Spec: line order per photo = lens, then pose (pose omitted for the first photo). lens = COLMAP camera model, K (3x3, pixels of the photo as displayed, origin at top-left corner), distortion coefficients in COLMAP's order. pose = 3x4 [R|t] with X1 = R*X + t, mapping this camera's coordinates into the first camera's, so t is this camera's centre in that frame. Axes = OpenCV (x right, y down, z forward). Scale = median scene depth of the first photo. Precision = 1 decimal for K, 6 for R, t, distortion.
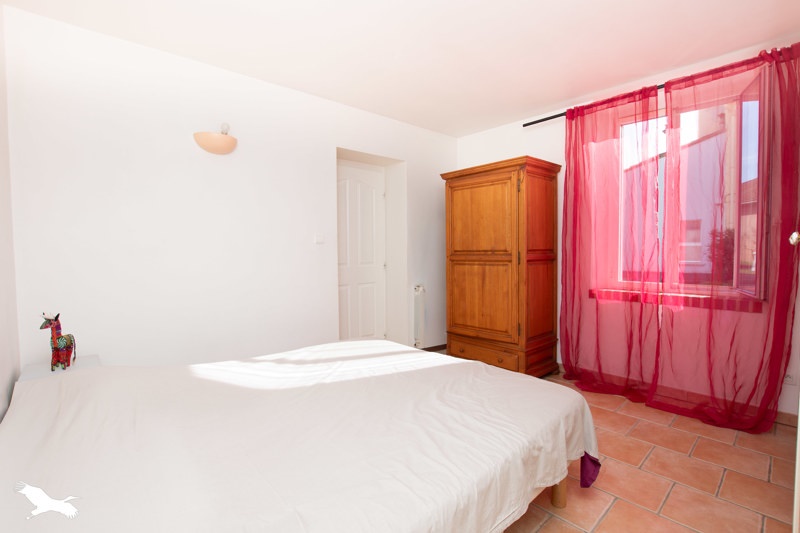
lens RADIAL K [[363.1, 0, 400.0], [0, 363.1, 266.5], [0, 0, 1]] dist [0.000124, 0.000053]
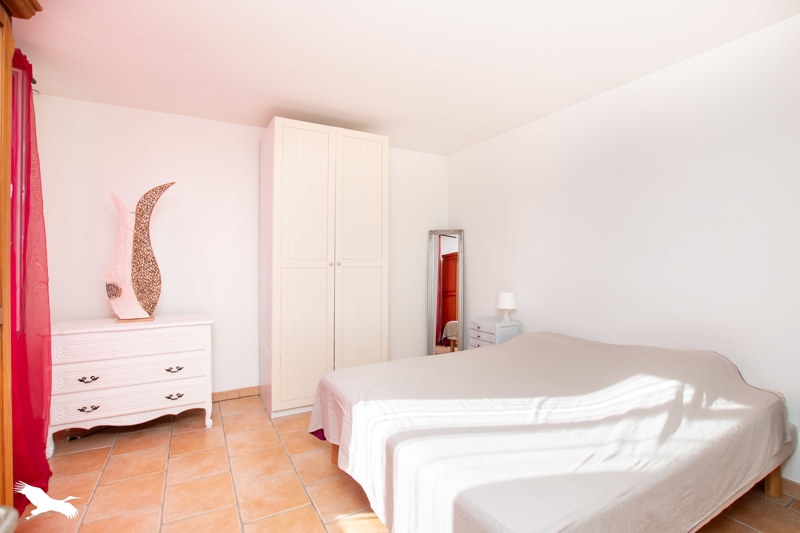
lens RADIAL K [[363.1, 0, 400.0], [0, 363.1, 266.5], [0, 0, 1]] dist [0.000124, 0.000053]
pose [[-0.977185, 0.004953, 0.212331, -0.051571], [0.014122, 0.999031, 0.041686, -0.076340], [-0.211919, 0.043733, -0.976308, 1.812823]]
